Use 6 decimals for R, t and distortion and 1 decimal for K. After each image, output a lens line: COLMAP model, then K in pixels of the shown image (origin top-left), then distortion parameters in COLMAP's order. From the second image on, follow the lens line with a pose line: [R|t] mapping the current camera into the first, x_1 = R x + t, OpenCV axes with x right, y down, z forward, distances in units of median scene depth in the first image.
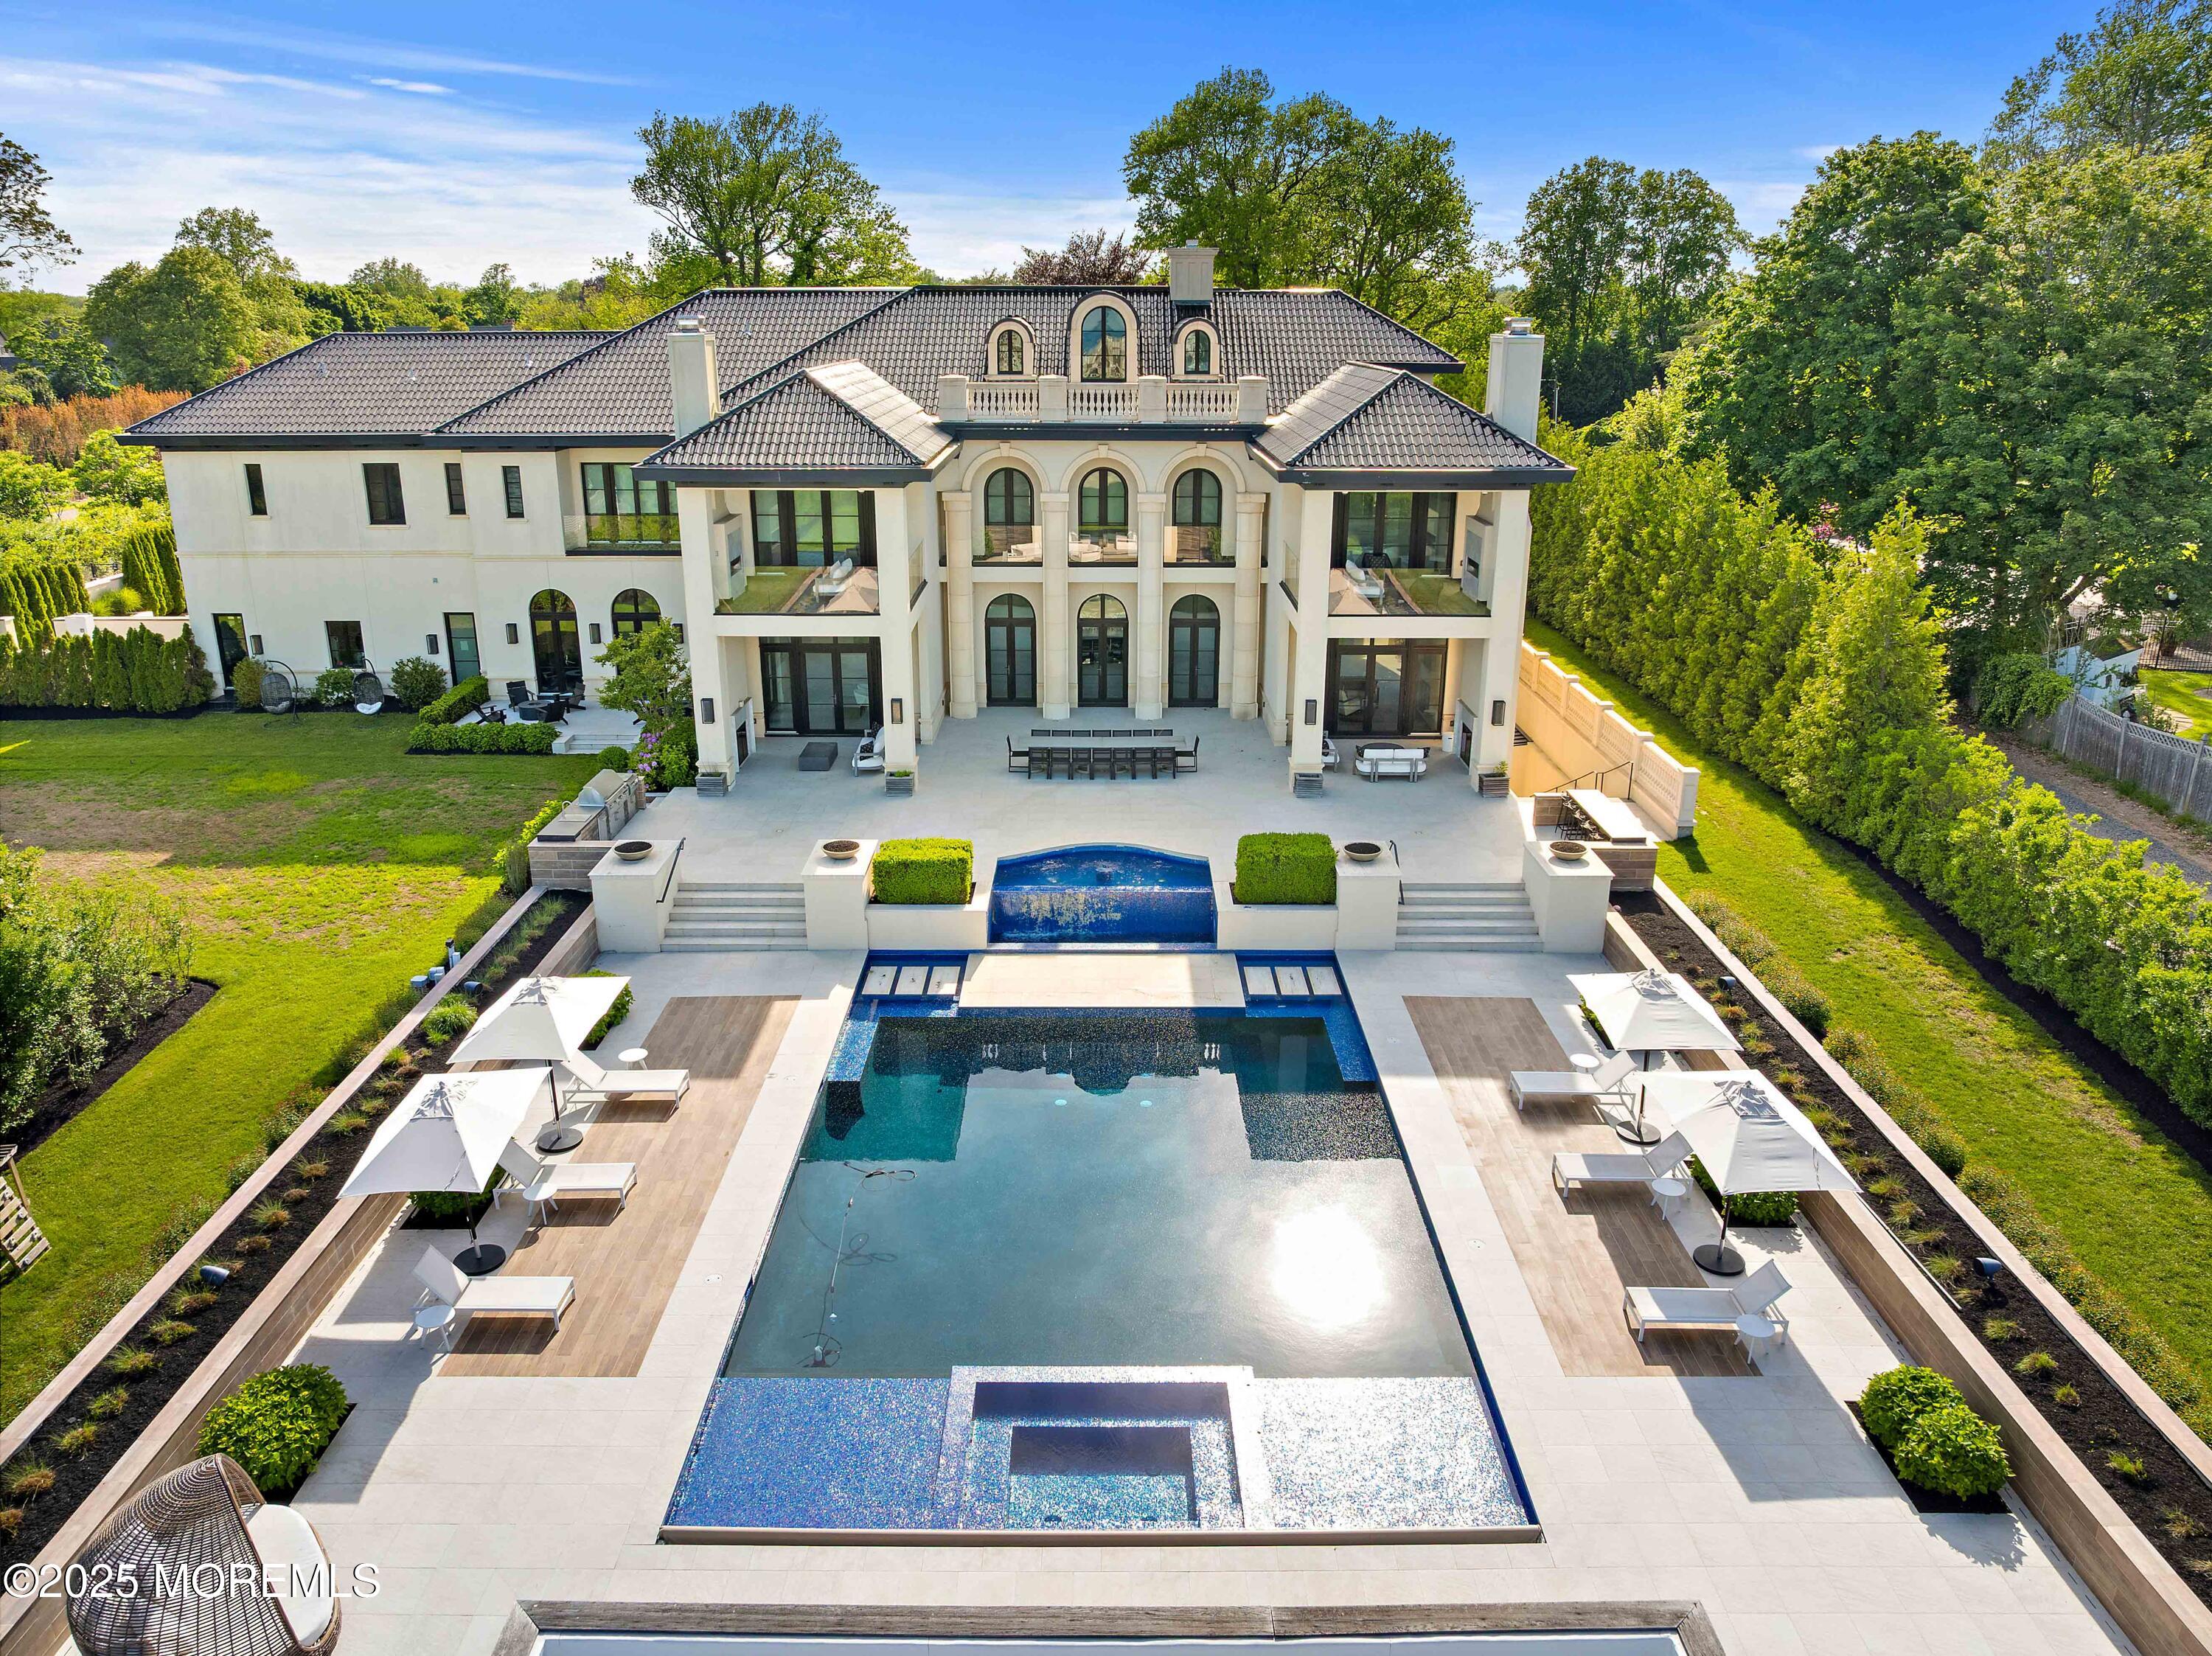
lens RADIAL K [[1591.8, 0, 1117.2], [0, 1591.8, 825.7], [0, 0, 1]] dist [-0.026610, -0.019719]
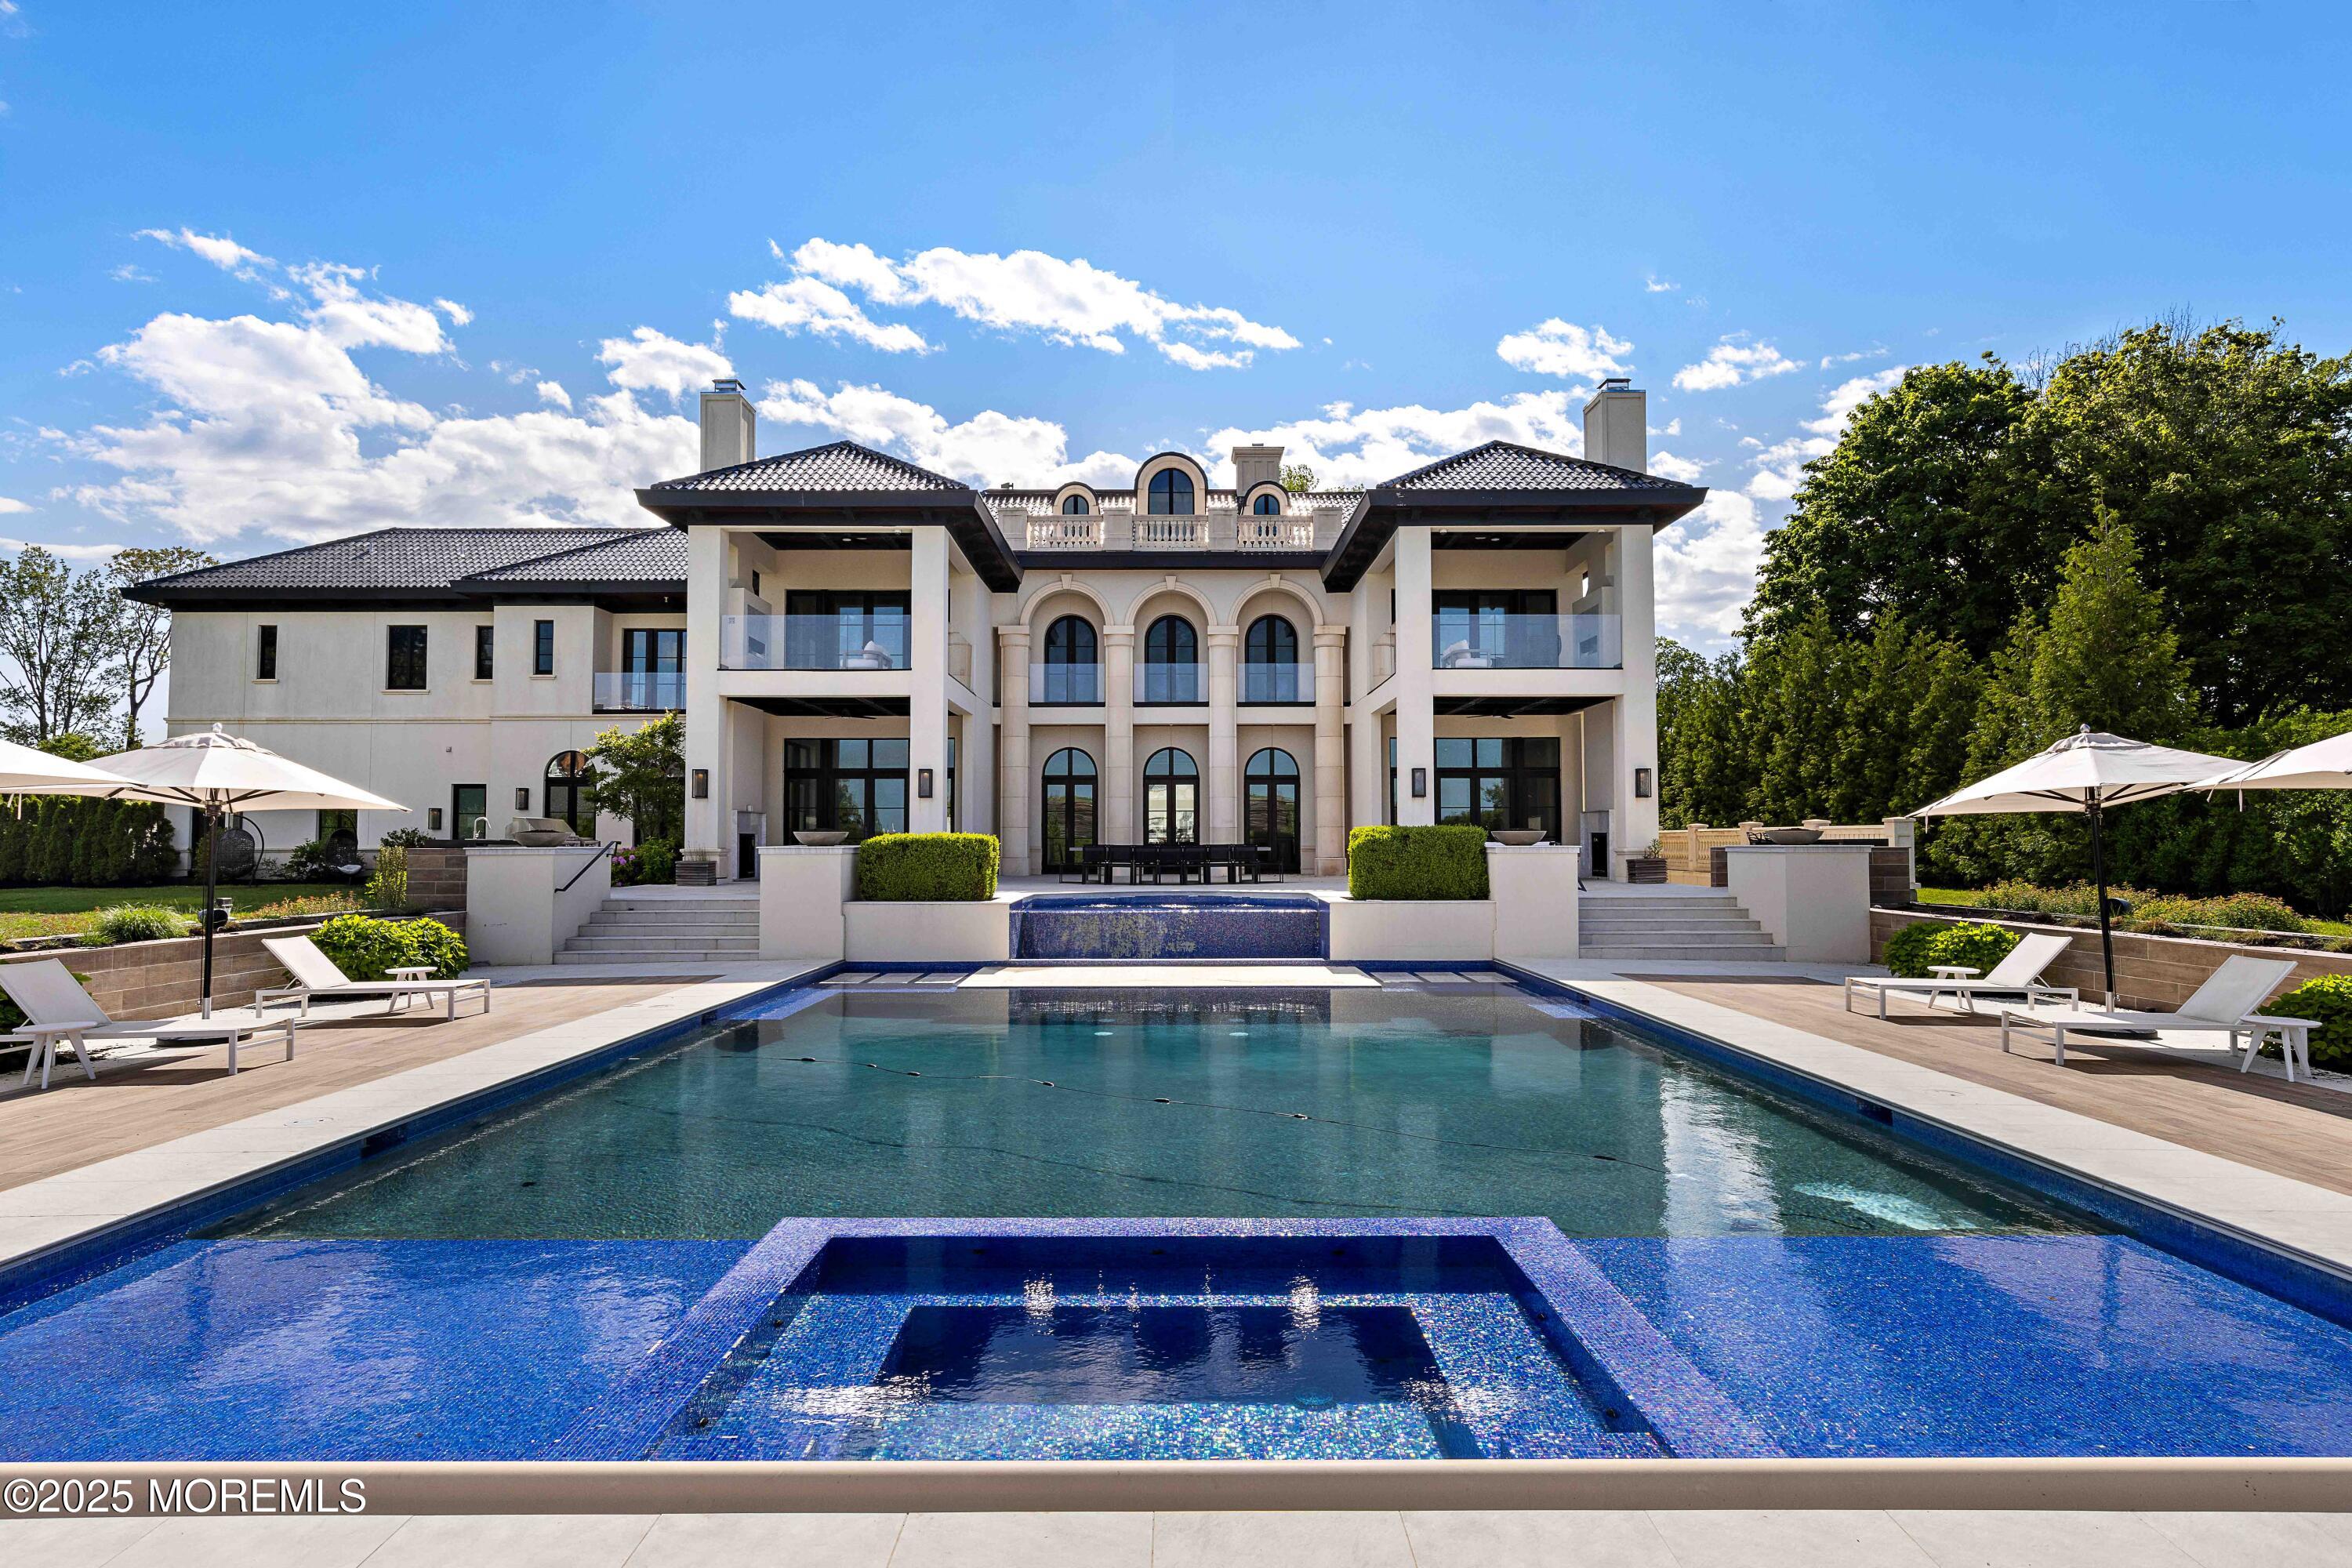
lens RADIAL K [[1359.0, 0, 1181.0], [0, 1359.0, 787.0], [0, 0, 1]] dist [0.006716, 0.004041]
pose [[0.999983, -0.005698, -0.001135, -0.002644], [0.004948, 0.937581, -0.347731, 0.156364], [0.003046, 0.347719, 0.937594, 0.283501]]
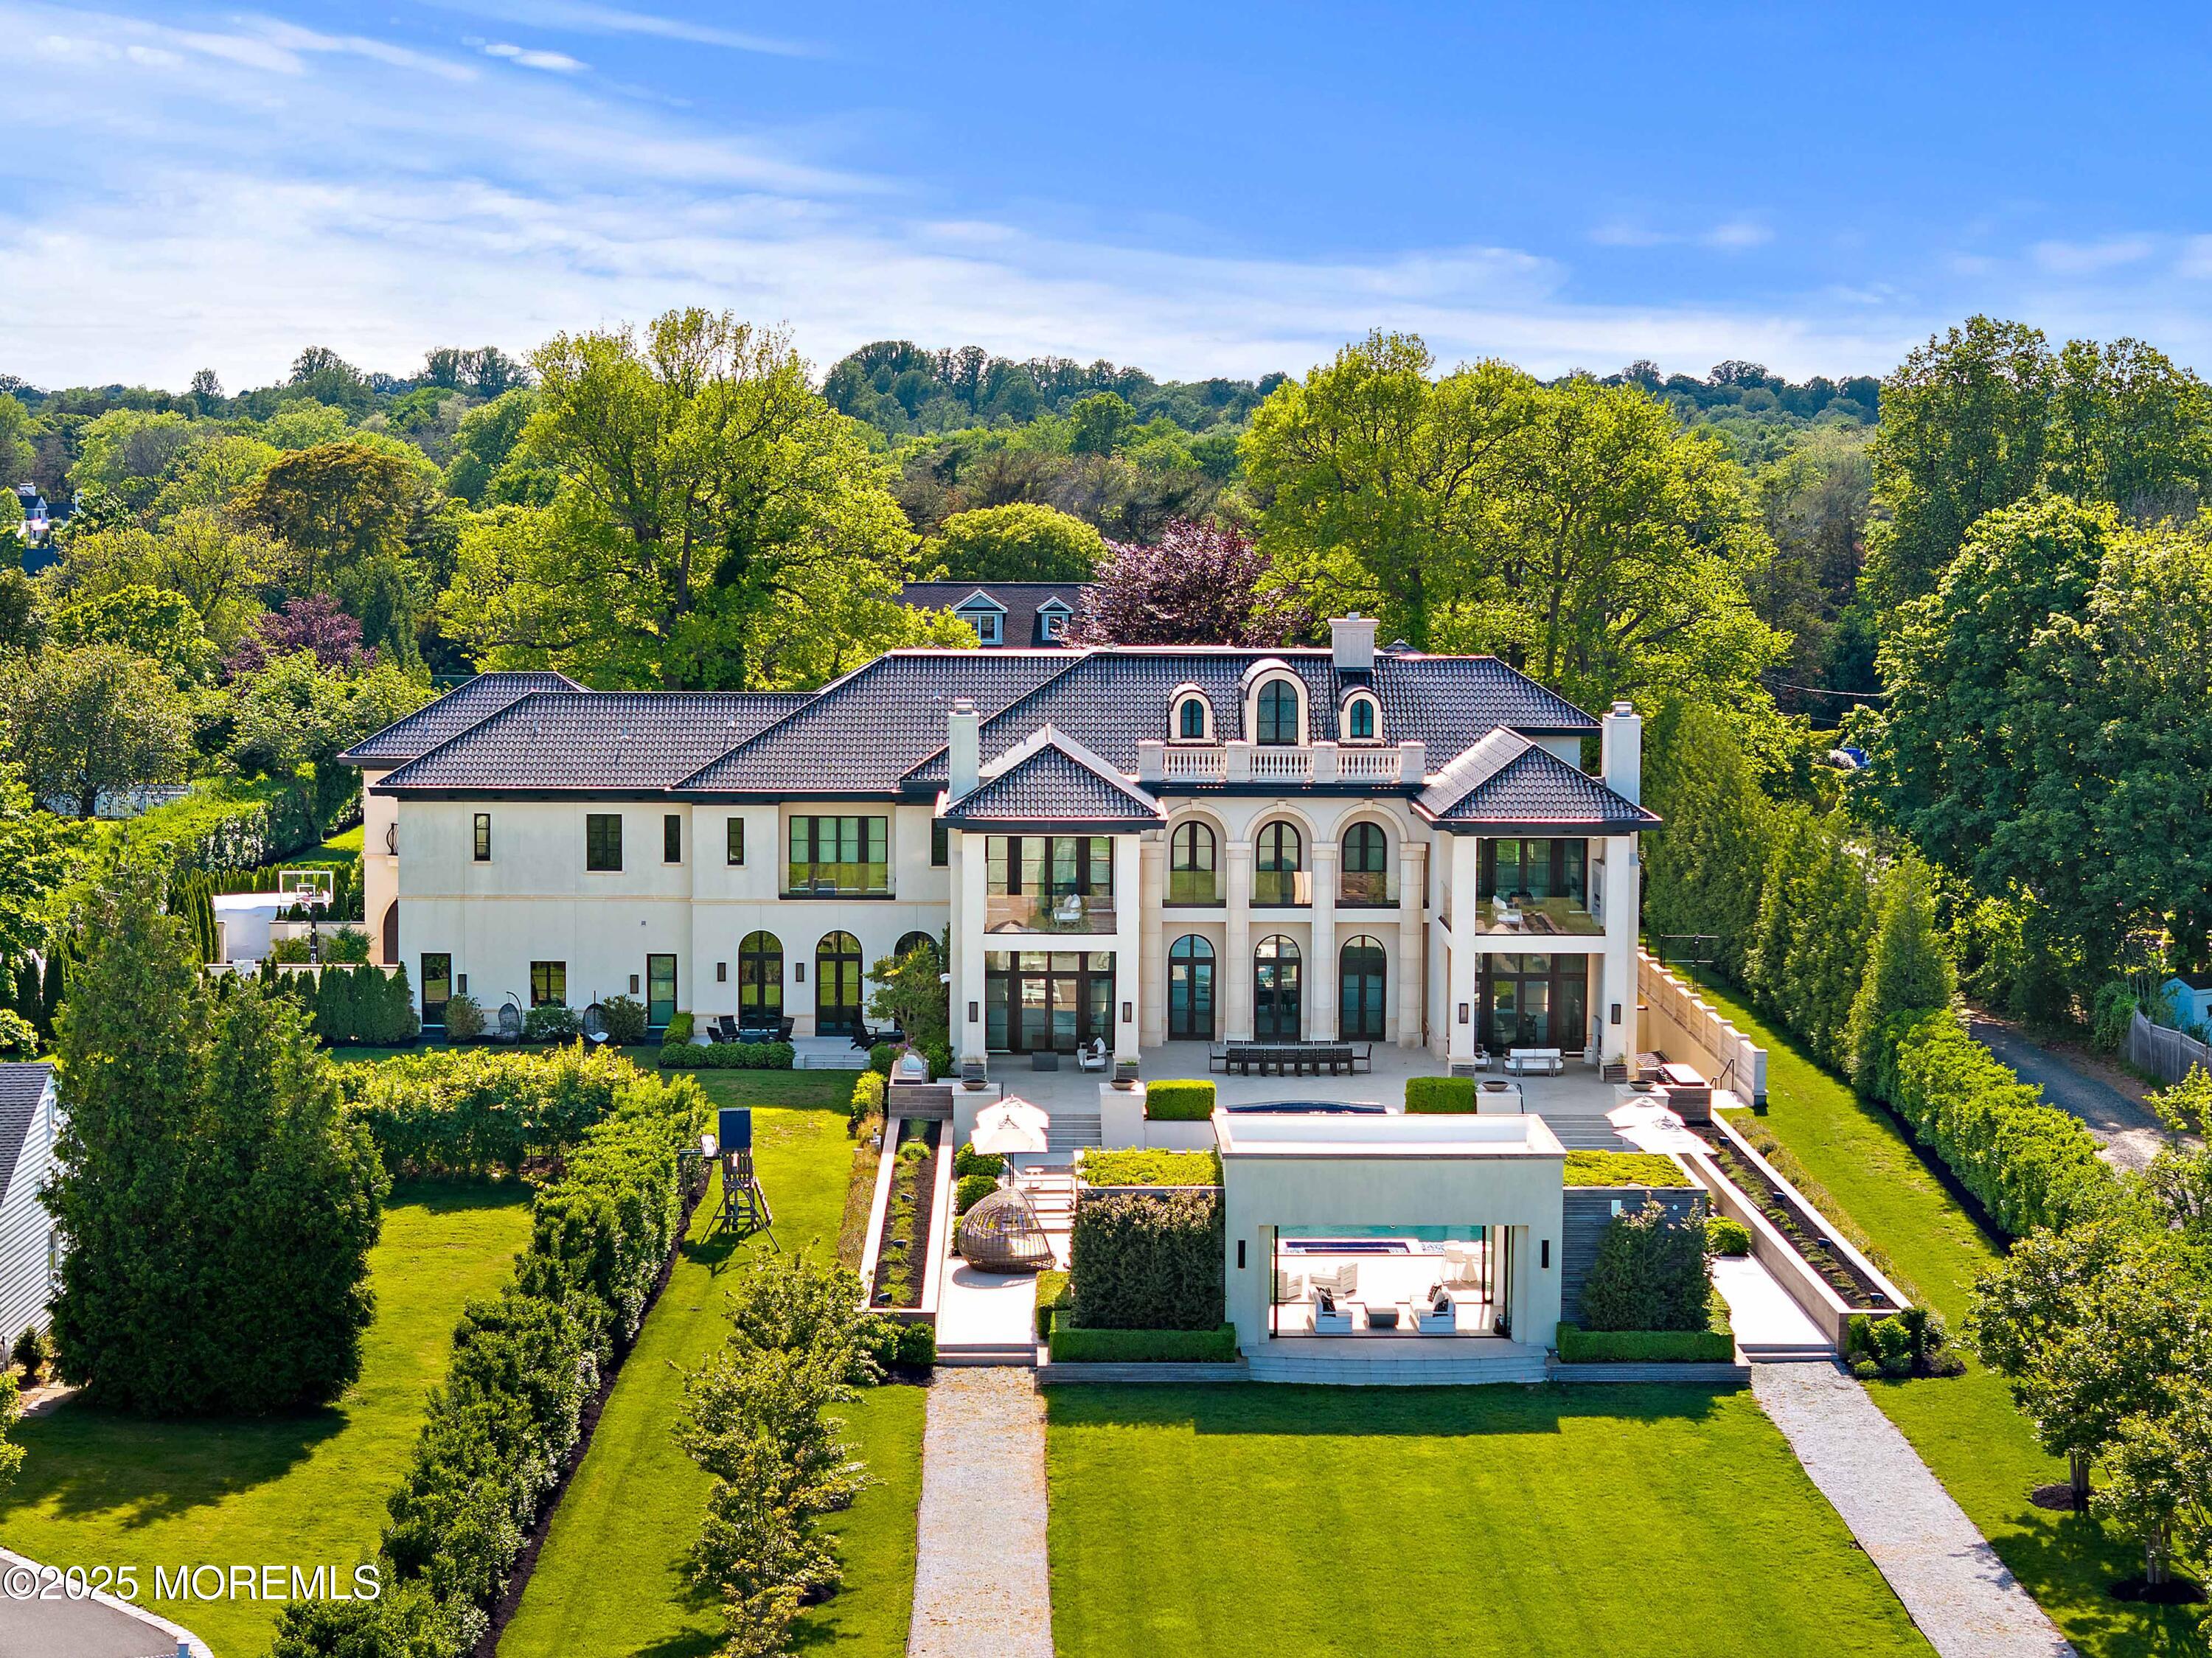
lens RADIAL K [[4436.9, 0, 1101.0], [0, 4436.9, 829.7], [0, 0, 1]] dist [-0.080452, 0.000000]
pose [[0.999945, 0.000439, 0.010465, -0.169289], [0.001914, 0.974647, -0.223738, 0.483780], [-0.010298, 0.223746, 0.974593, -2.060111]]
